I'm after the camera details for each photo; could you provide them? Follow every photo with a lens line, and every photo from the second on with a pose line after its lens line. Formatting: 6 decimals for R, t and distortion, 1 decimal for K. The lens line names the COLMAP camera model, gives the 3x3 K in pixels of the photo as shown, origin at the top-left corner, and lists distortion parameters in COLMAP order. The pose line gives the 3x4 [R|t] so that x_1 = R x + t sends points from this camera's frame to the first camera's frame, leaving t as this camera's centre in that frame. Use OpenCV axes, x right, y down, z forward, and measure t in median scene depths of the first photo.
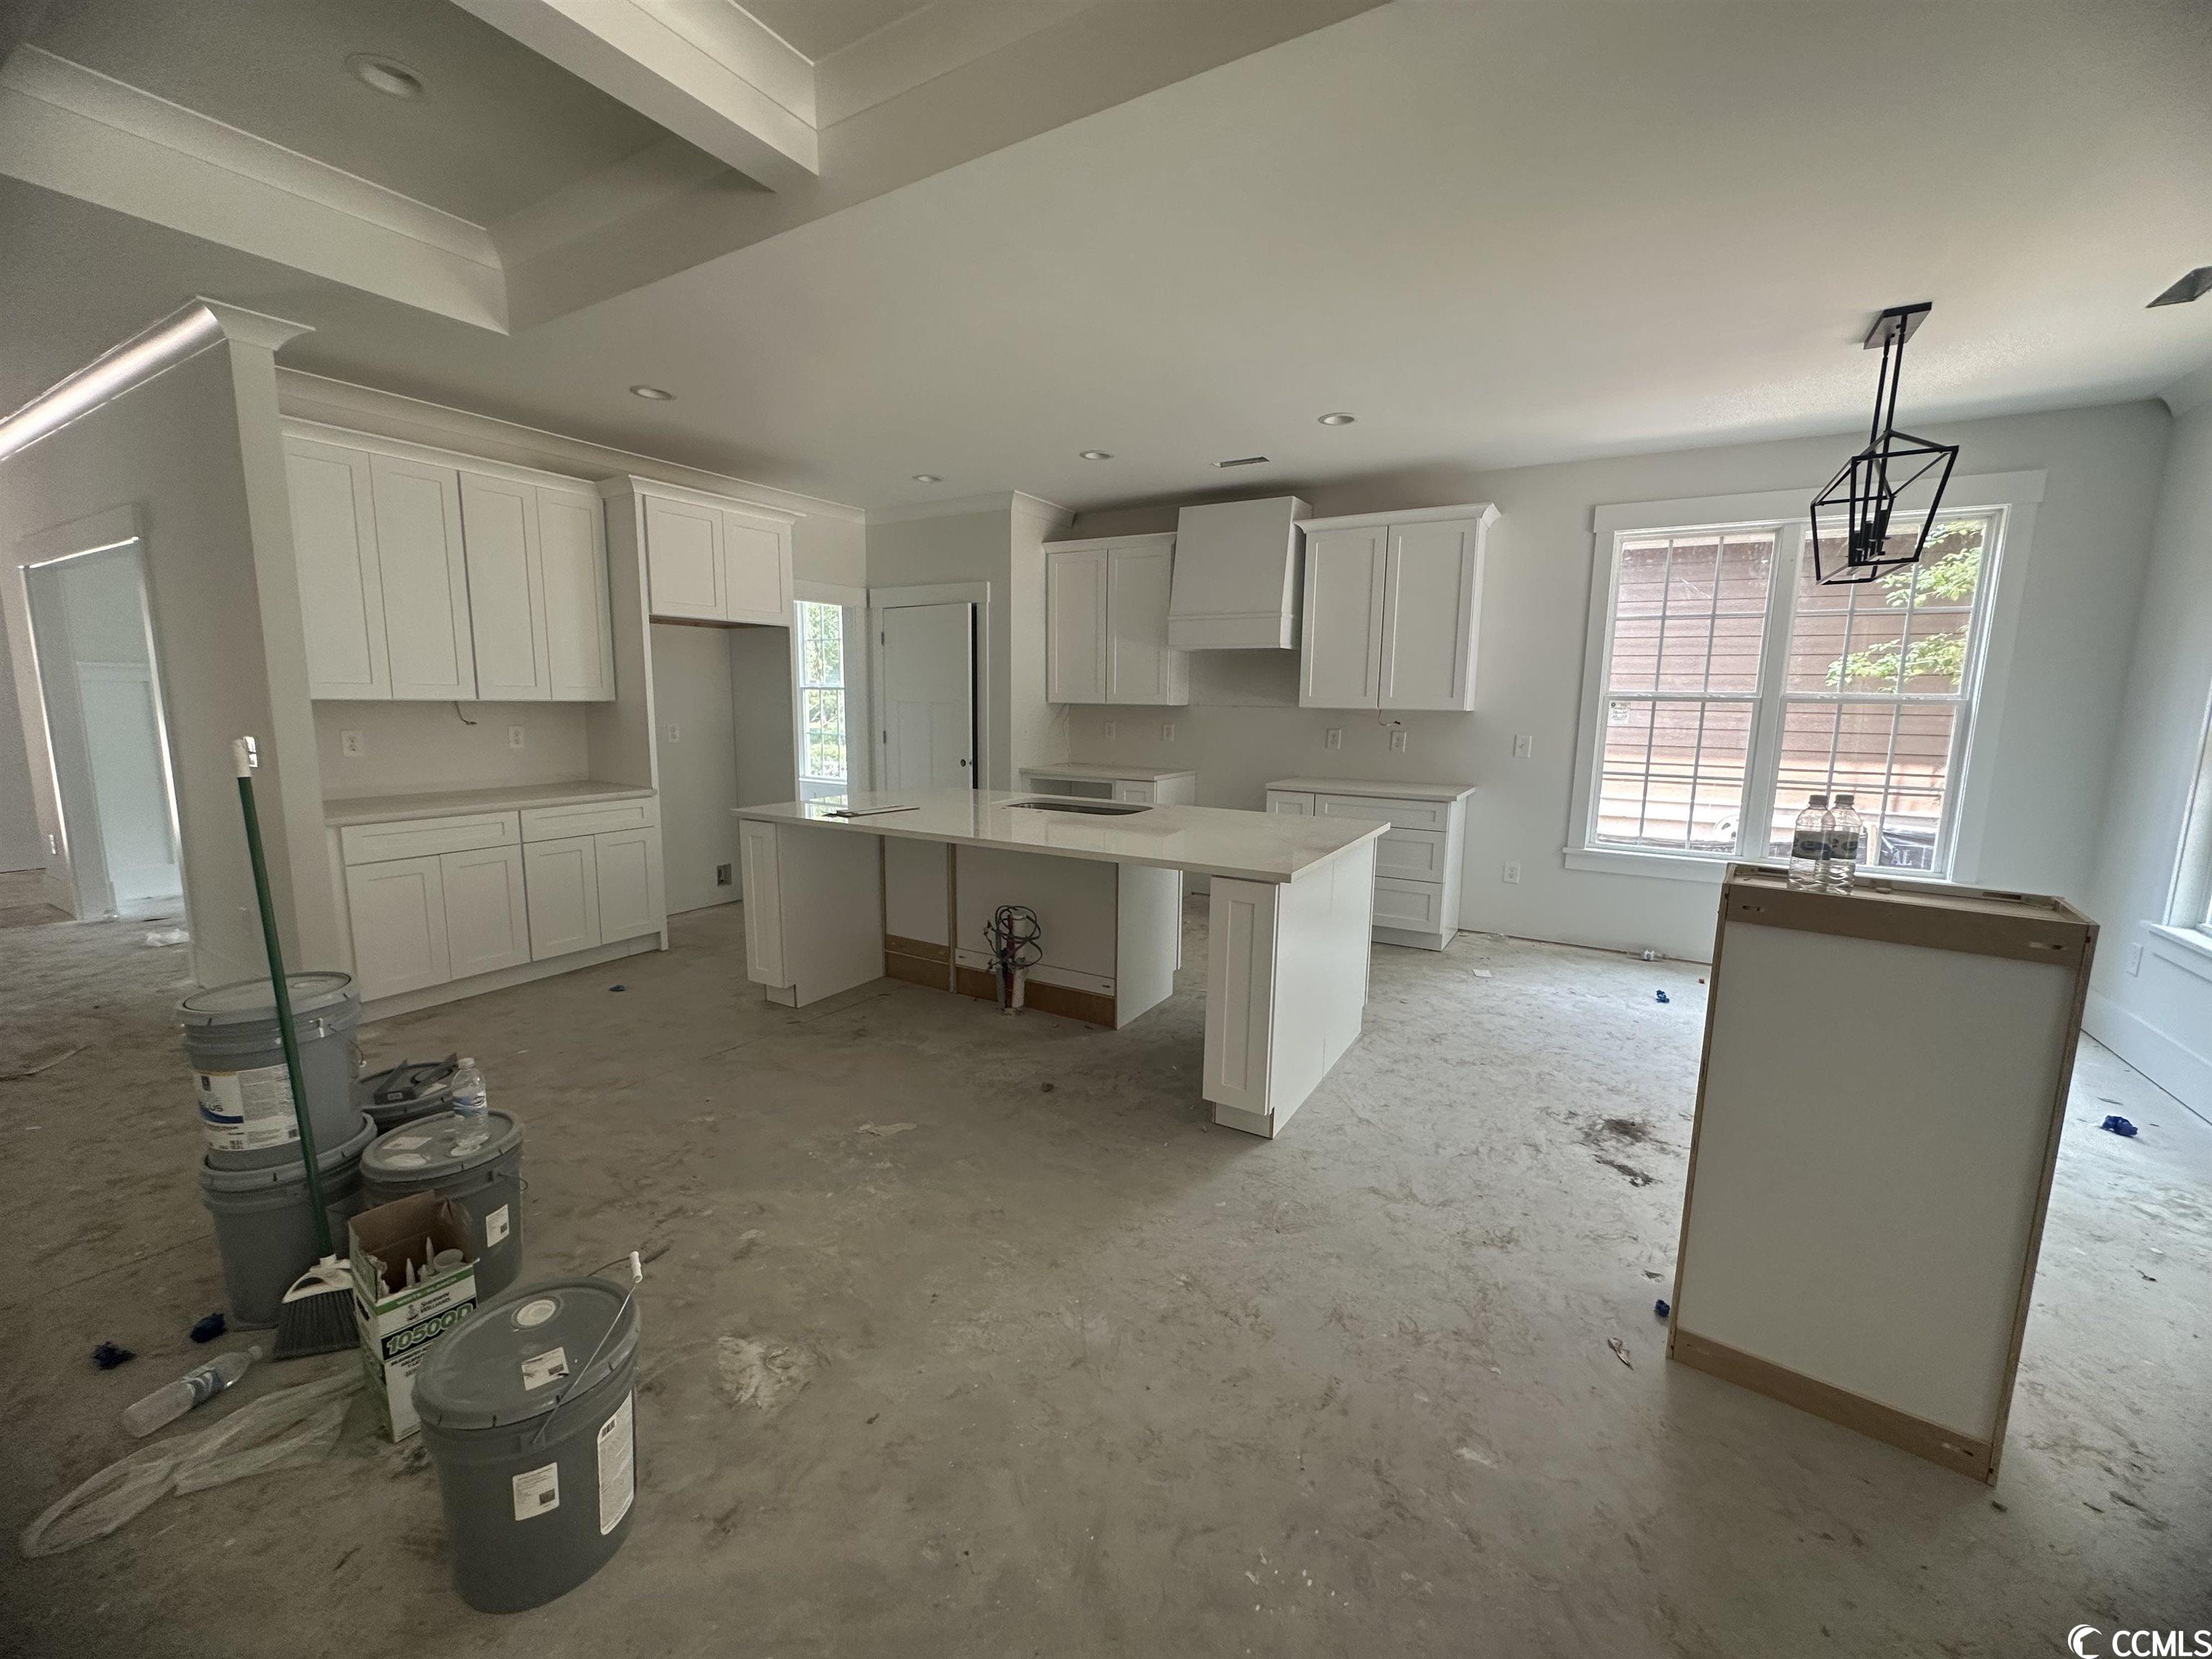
lens RADIAL K [[894.4, 0, 1106.0], [0, 894.4, 829.5], [0, 0, 1]] dist [-0.001483, -0.000568]
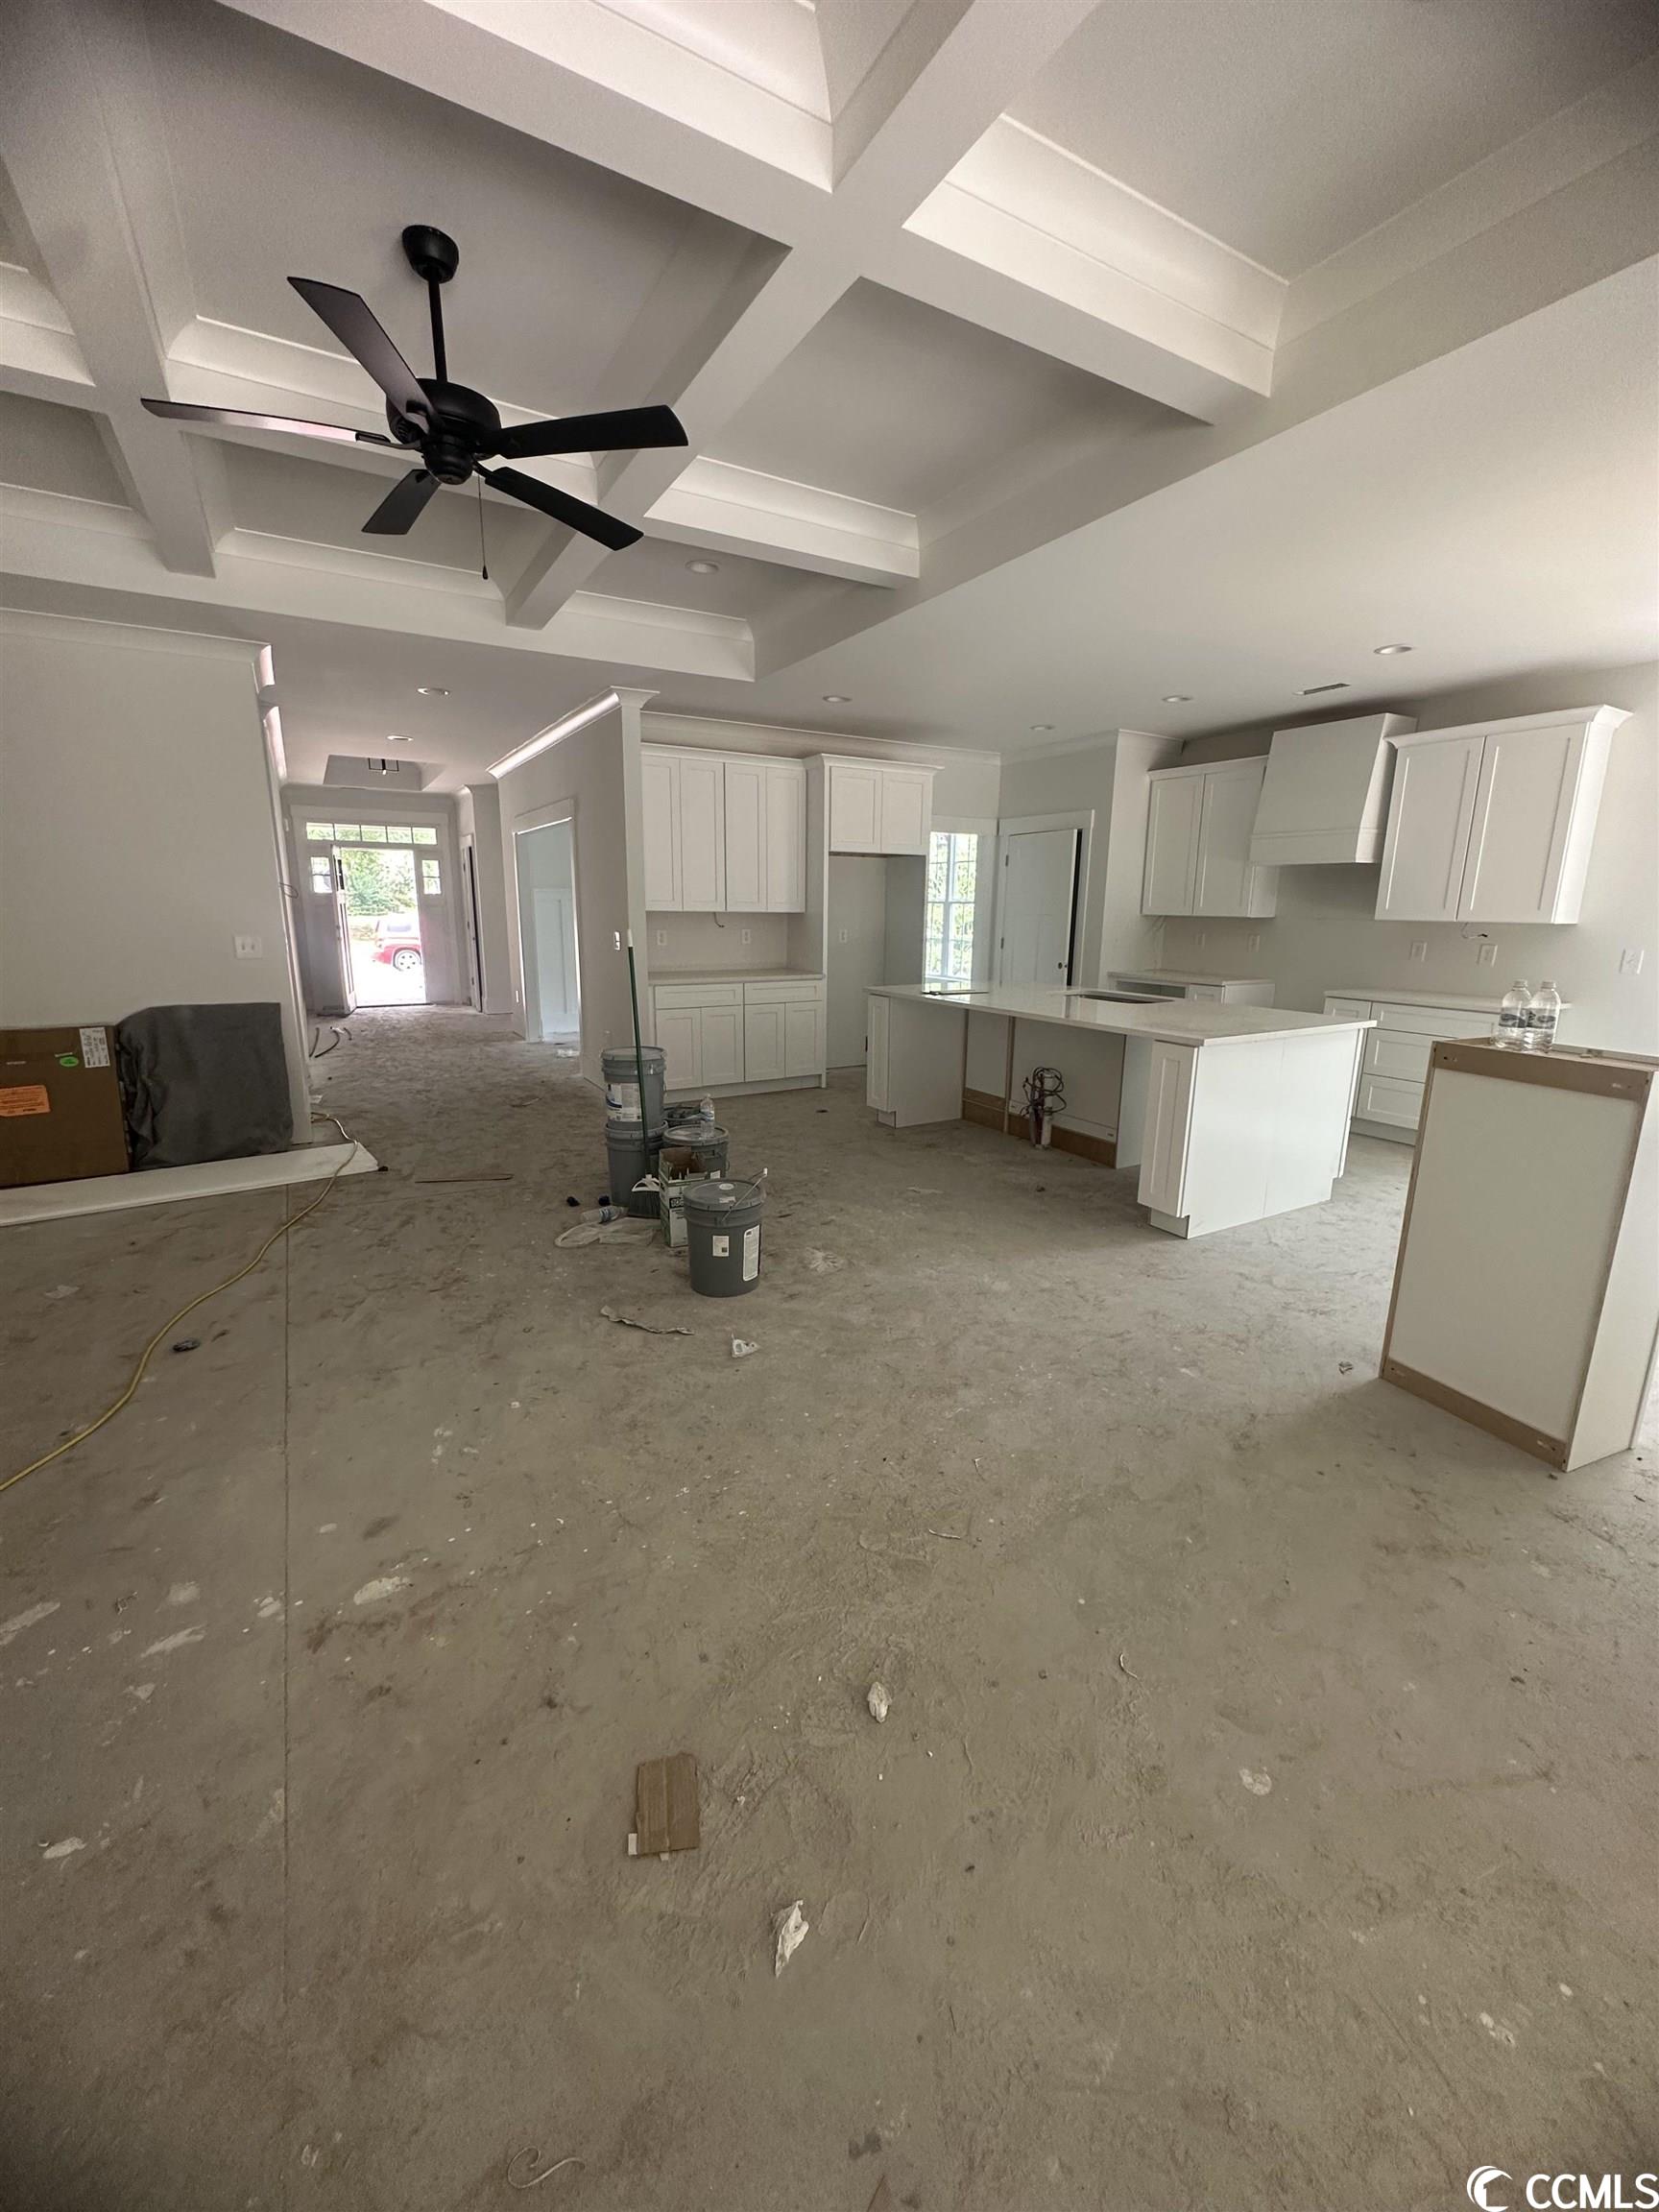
lens RADIAL K [[885.6, 0, 829.5], [0, 885.6, 1106.0], [0, 0, 1]] dist [0.000475, -0.000025]
pose [[0.877648, 0.103873, -0.467915, 0.231536], [-0.070896, 0.993630, 0.087601, 0.048439], [0.474034, -0.043710, 0.879421, -0.313107]]
